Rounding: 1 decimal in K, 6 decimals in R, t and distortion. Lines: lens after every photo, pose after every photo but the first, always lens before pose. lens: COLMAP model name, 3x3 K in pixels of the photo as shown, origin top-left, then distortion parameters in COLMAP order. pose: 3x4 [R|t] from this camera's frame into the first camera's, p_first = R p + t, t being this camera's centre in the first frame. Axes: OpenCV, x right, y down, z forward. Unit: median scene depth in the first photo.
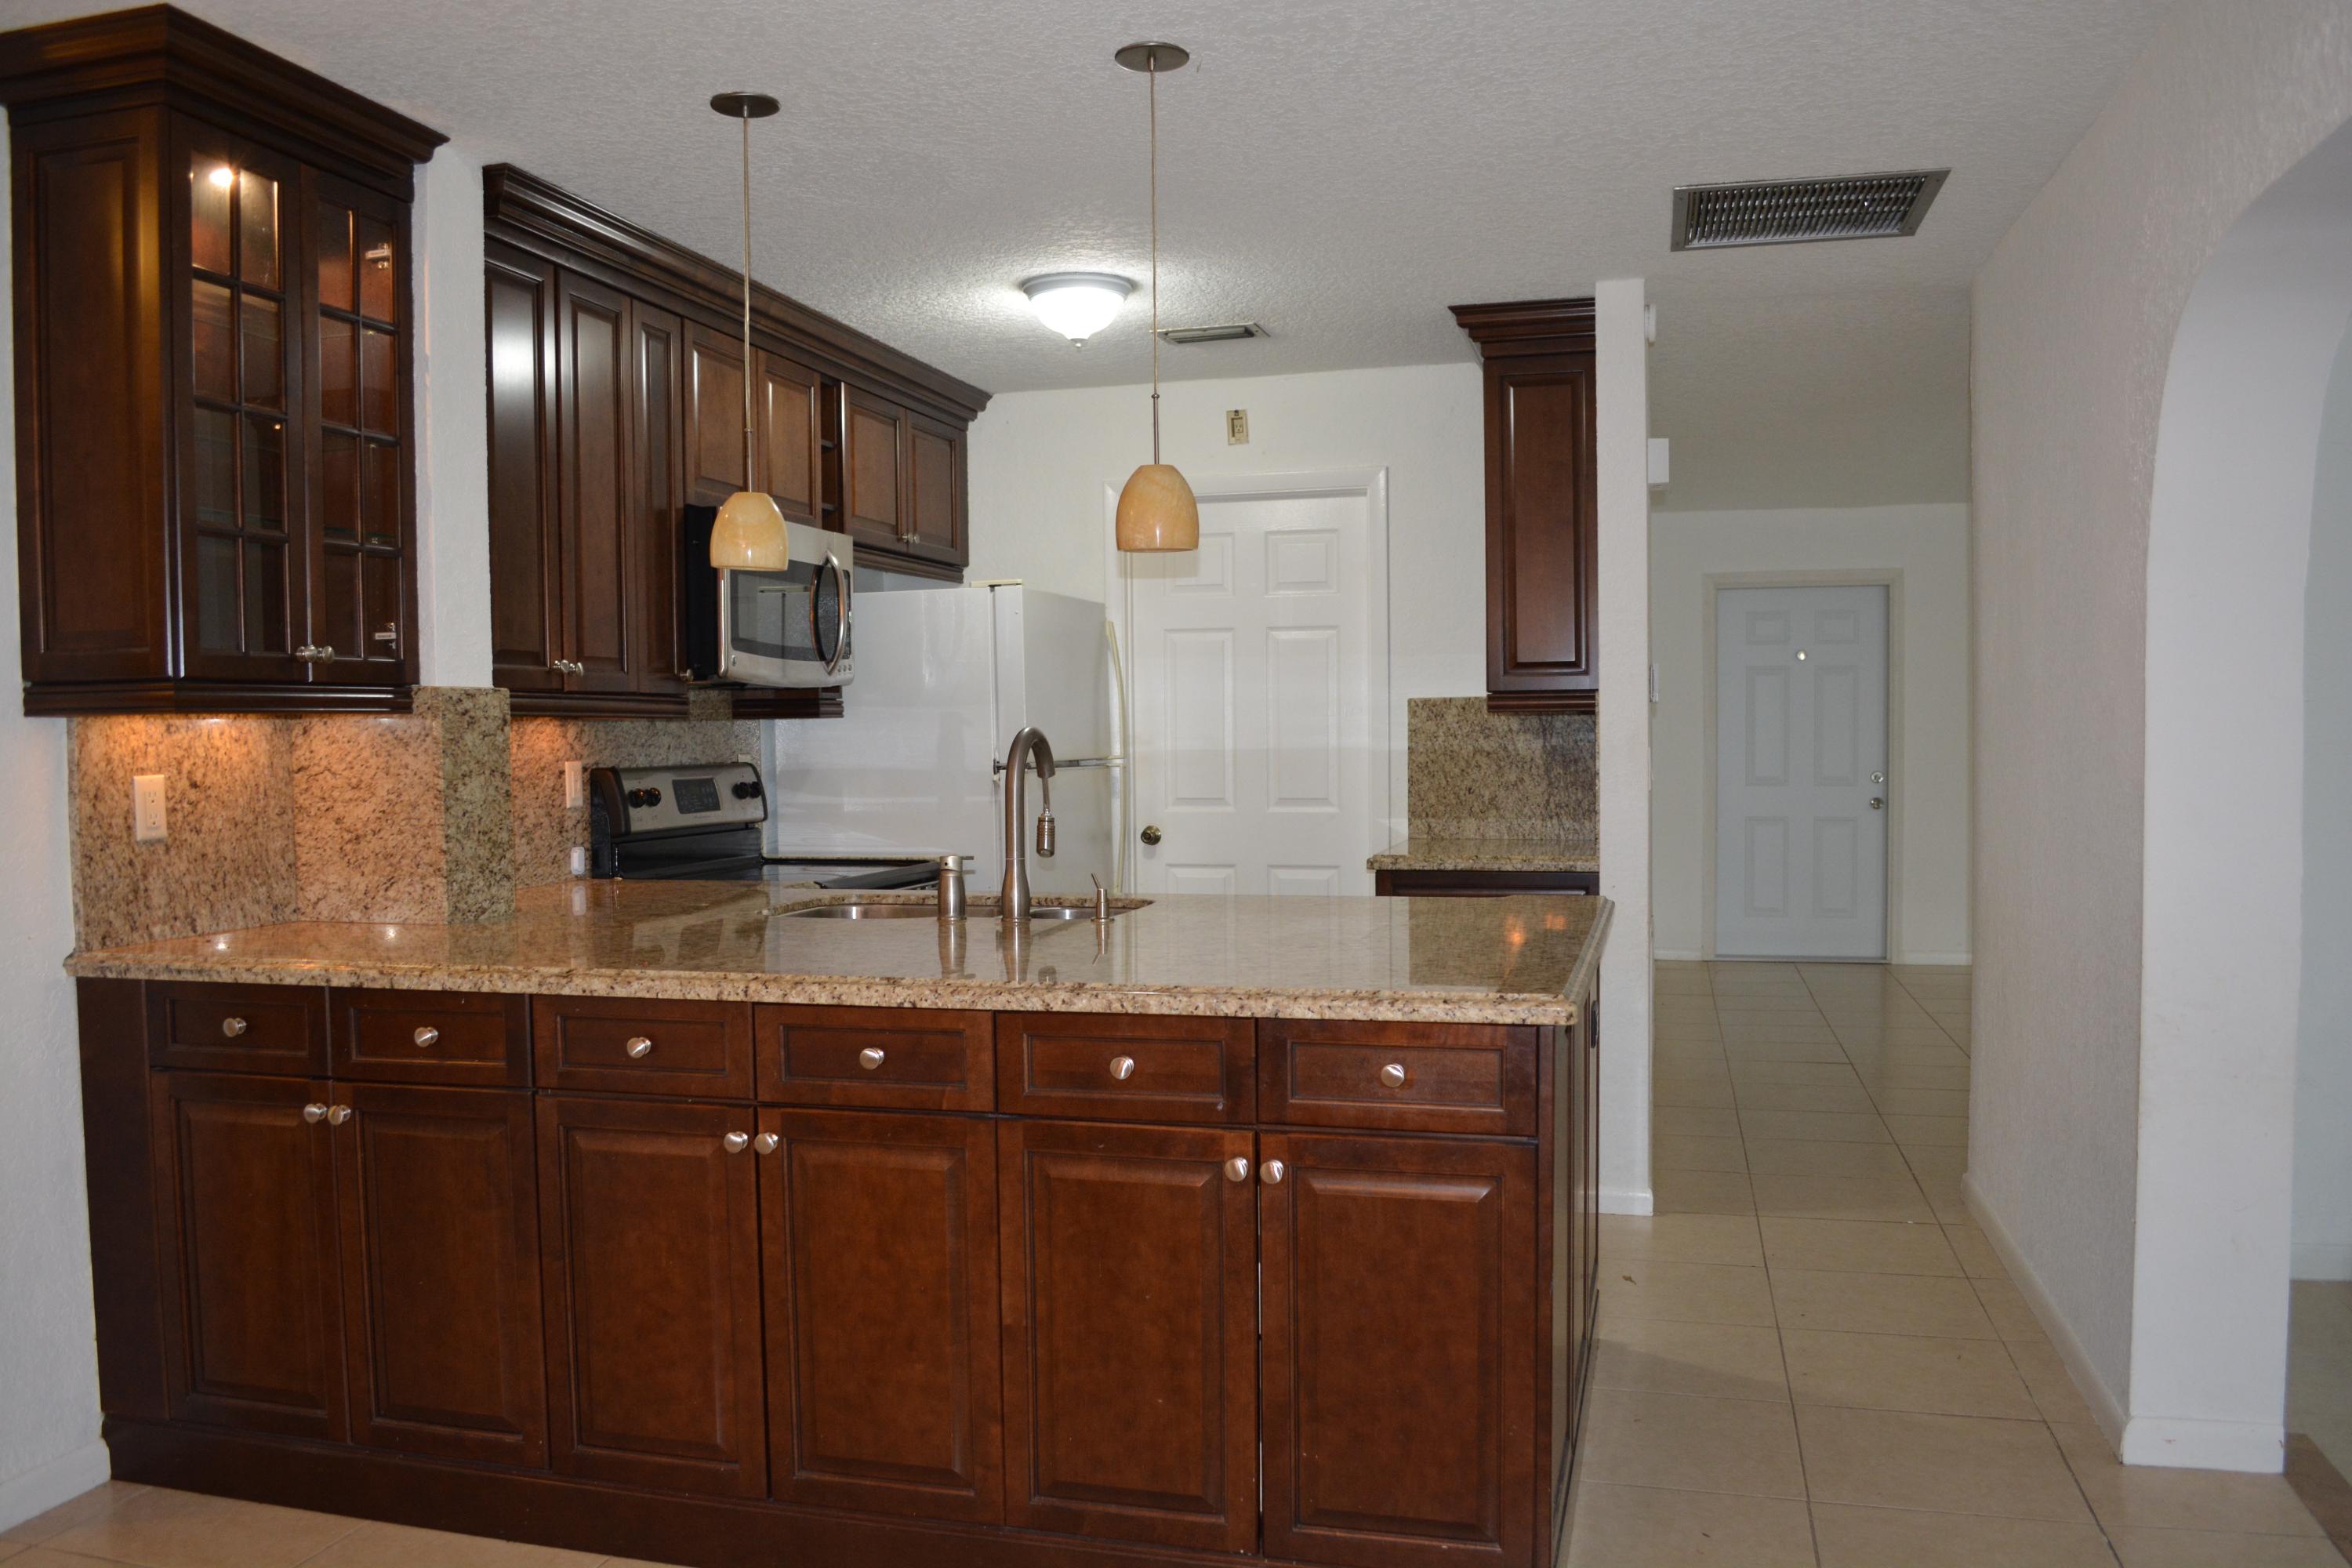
lens RADIAL K [[1860.7, 0, 1178.5], [0, 1860.7, 817.6], [0, 0, 1]] dist [-0.078467, 0.007744]
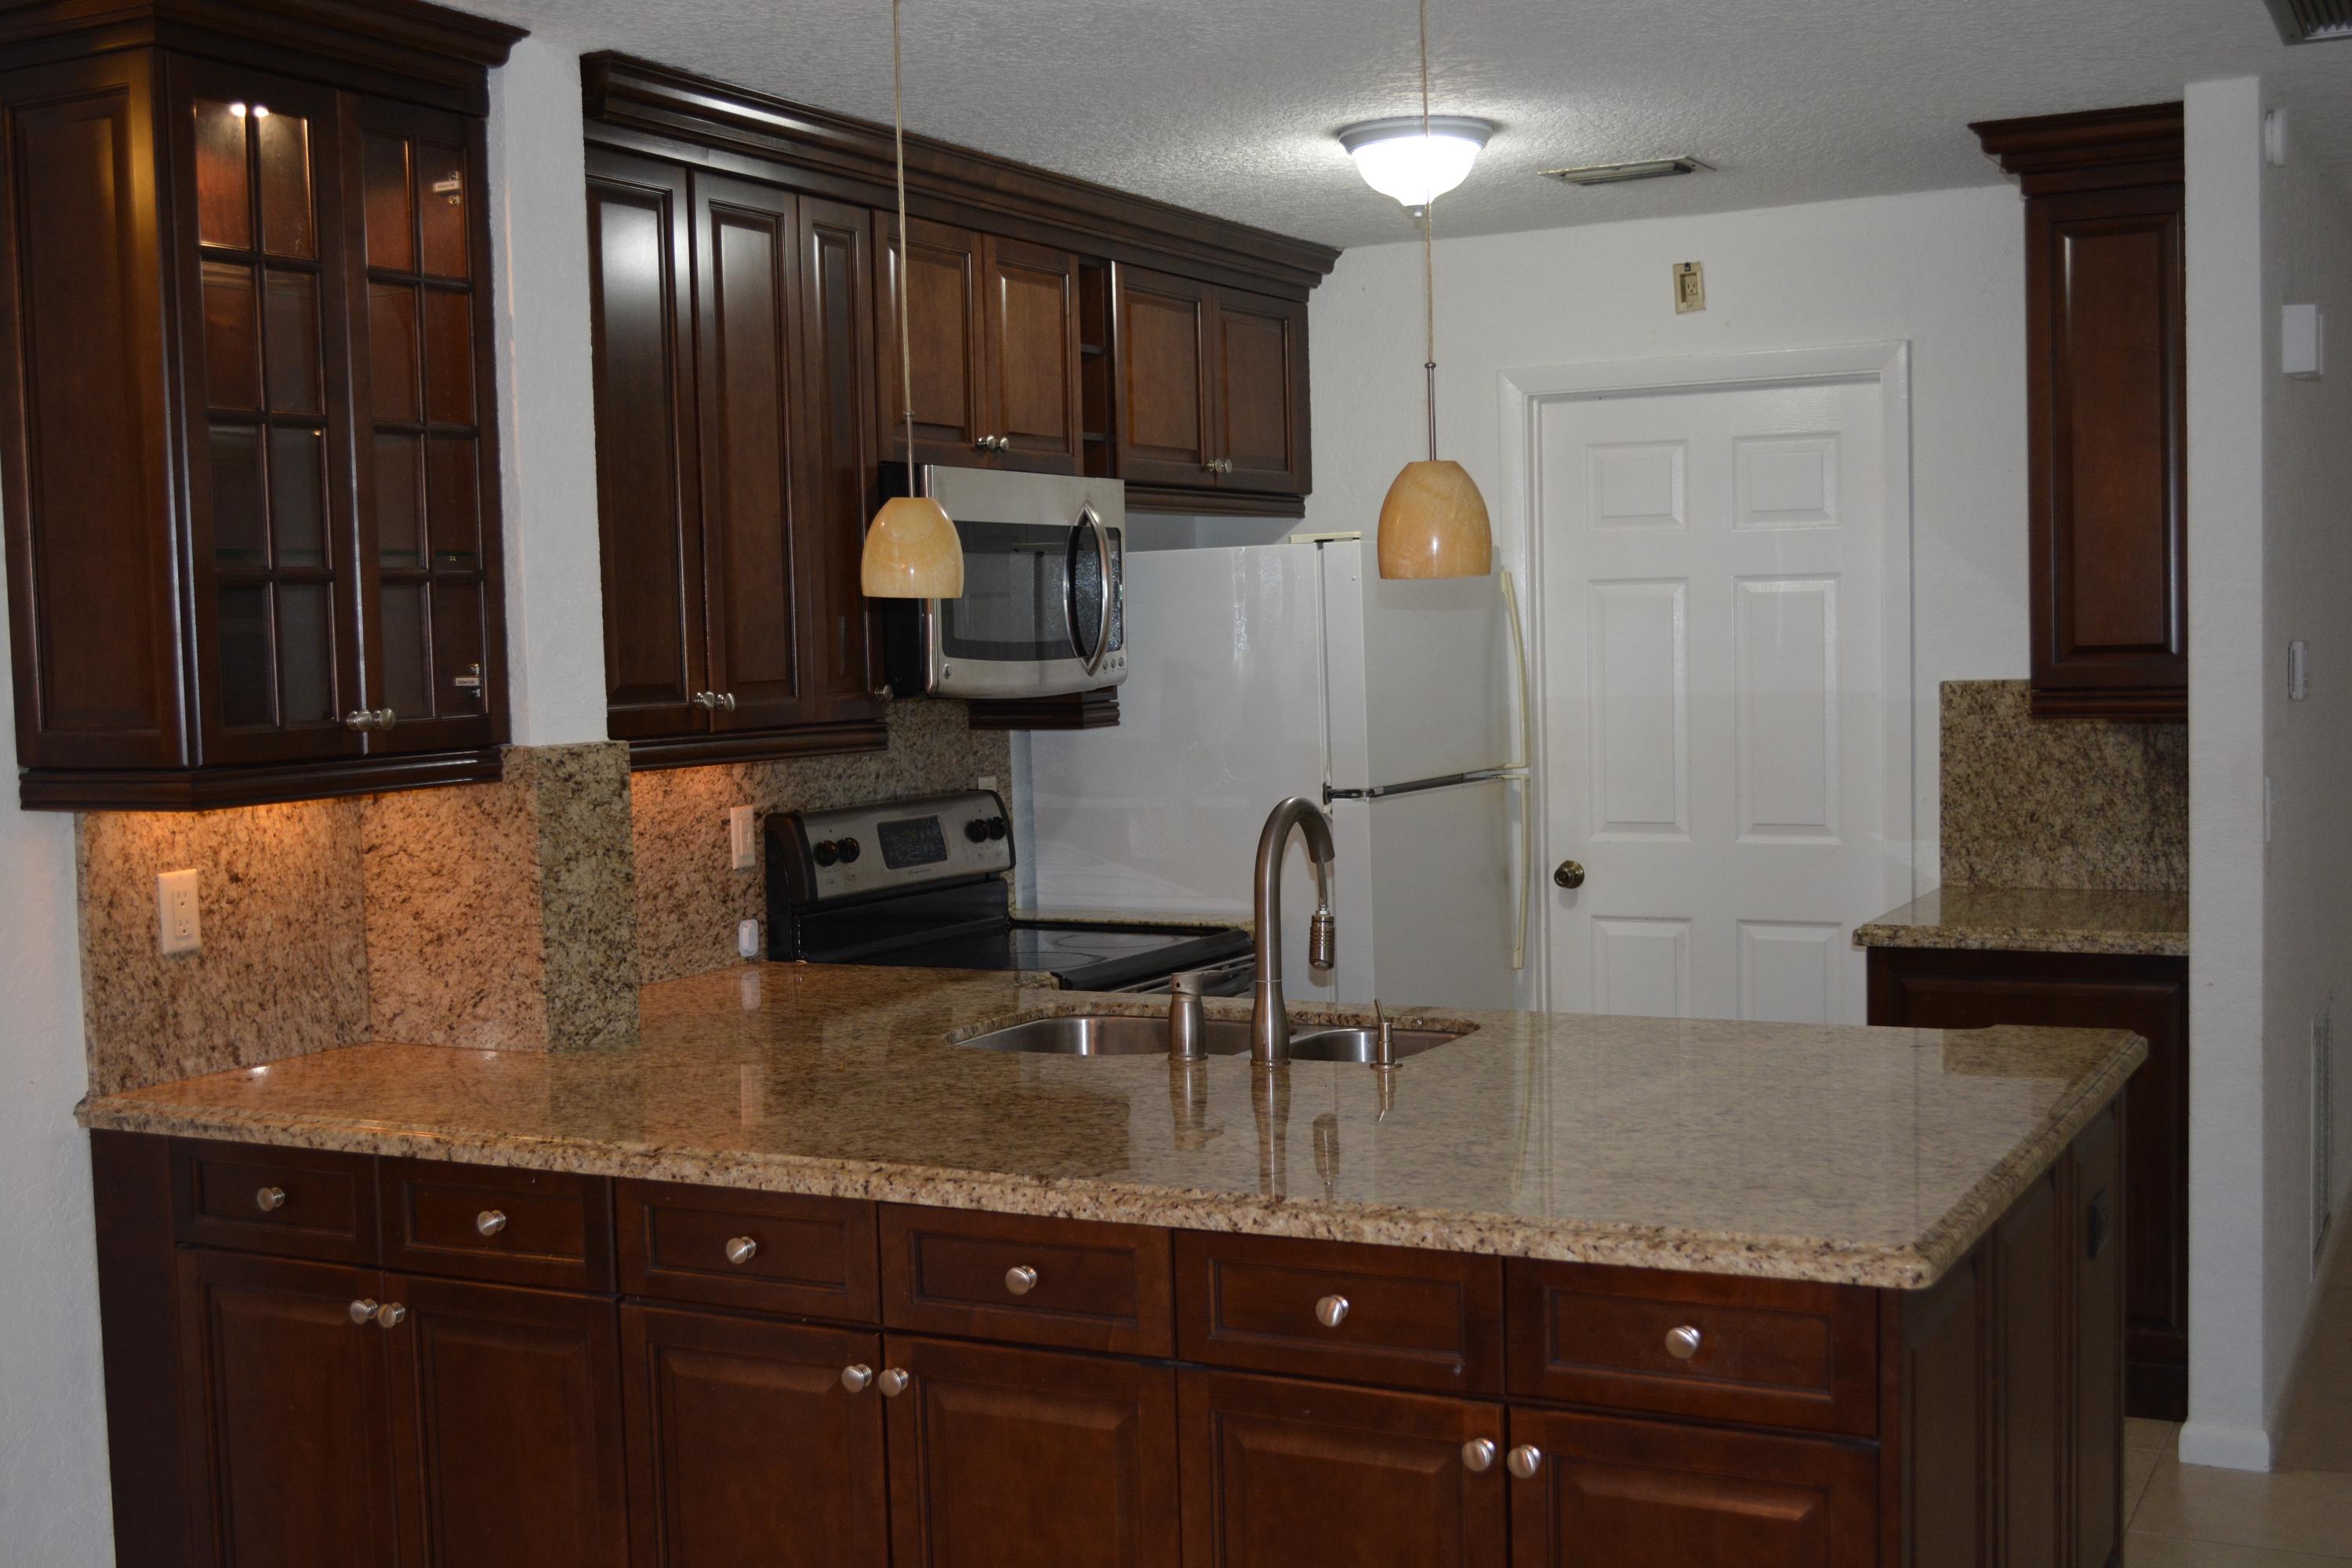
lens RADIAL K [[2748.2, 0, 1170.7], [0, 2748.2, 812.2], [0, 0, 1]] dist [-0.047886, 0.015392]
pose [[0.976759, 0.000804, -0.214337, 0.114880], [0.004428, 0.999704, 0.023928, -0.075310], [0.214293, -0.024321, 0.976467, -0.076177]]
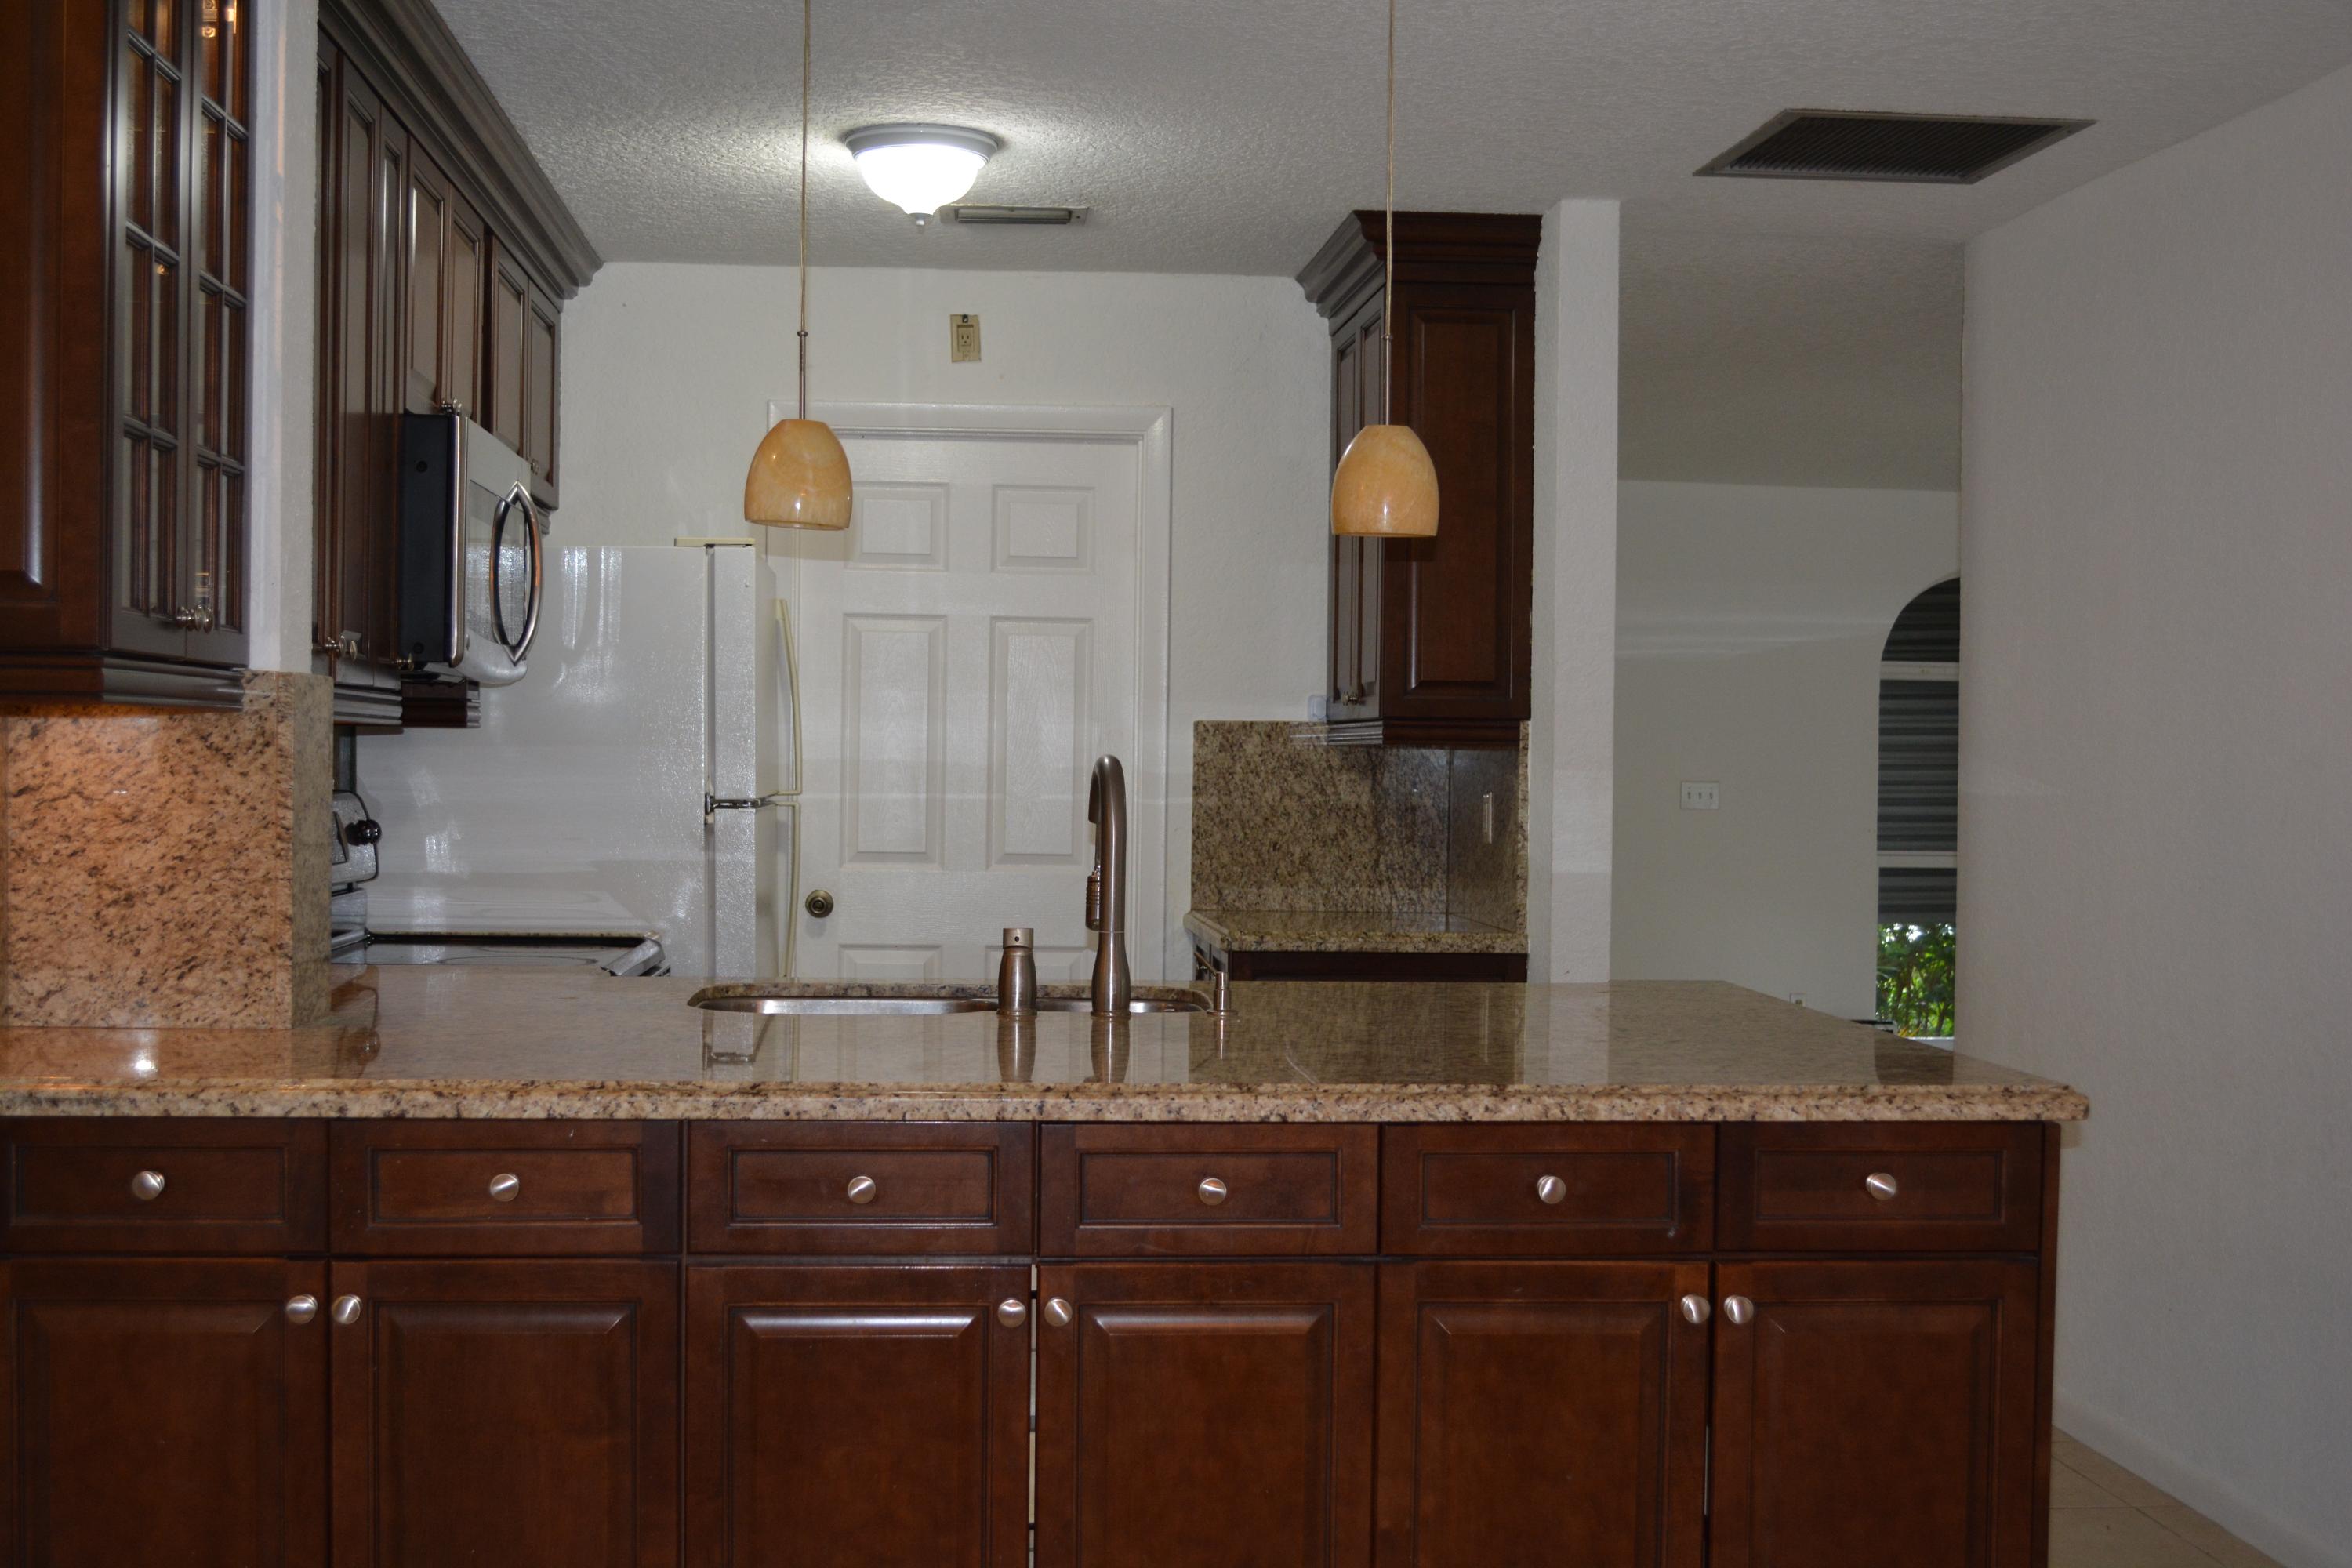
lens RADIAL K [[2748.2, 0, 1170.7], [0, 2748.2, 812.2], [0, 0, 1]] dist [-0.047886, 0.015392]
pose [[0.939772, 0.017363, 0.341360, -0.471289], [-0.008458, 0.999584, -0.027558, 0.004677], [-0.341697, 0.023011, 0.939528, -0.046939]]
